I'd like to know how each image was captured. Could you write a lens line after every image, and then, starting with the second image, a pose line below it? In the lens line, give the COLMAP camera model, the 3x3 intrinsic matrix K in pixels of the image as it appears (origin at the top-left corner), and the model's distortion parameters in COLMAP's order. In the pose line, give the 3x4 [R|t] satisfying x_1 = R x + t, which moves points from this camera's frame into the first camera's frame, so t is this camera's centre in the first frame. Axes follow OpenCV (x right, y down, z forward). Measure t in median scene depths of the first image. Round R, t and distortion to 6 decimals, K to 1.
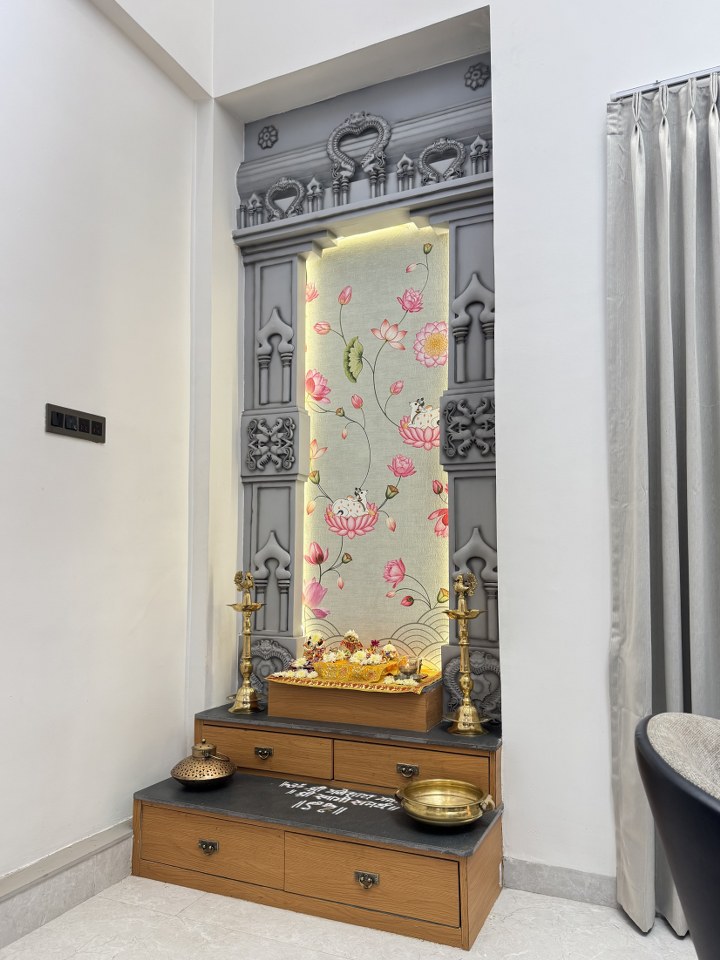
lens RADIAL K [[710.2, 0, 360.0], [0, 710.2, 480.0], [0, 0, 1]] dist [0.021786, -0.004492]
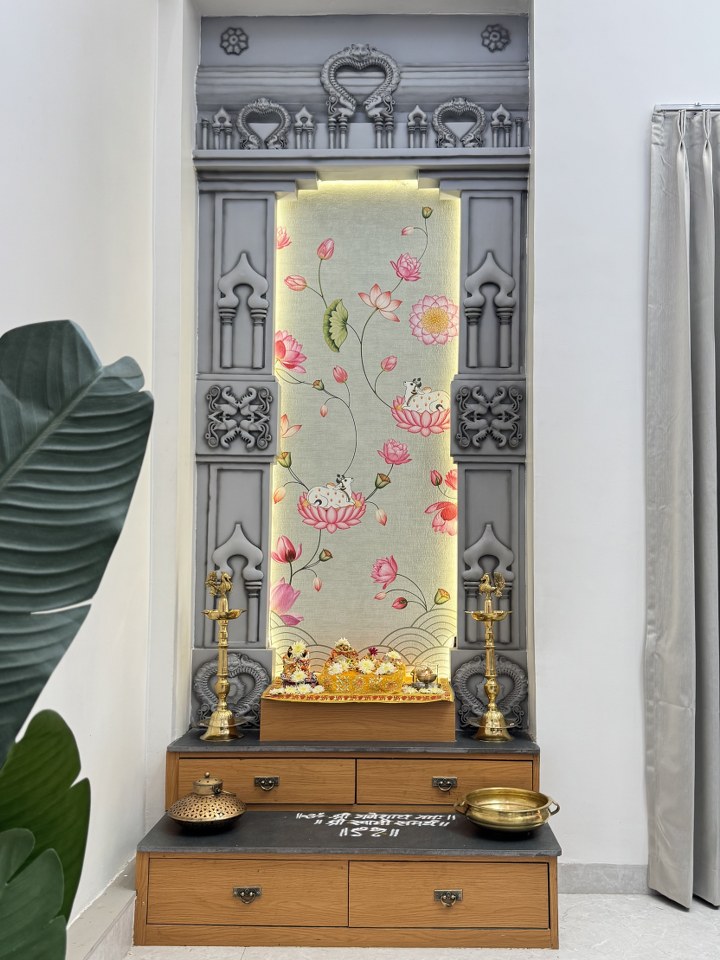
lens RADIAL K [[950.1, 0, 357.4], [0, 950.1, 450.0], [0, 0, 1]] dist [-0.006428, 0.165591]
pose [[0.916368, 0.044634, 0.397841, -0.469873], [-0.049015, 0.998798, 0.000843, -0.021927], [-0.397325, -0.020273, 0.917454, -0.078602]]
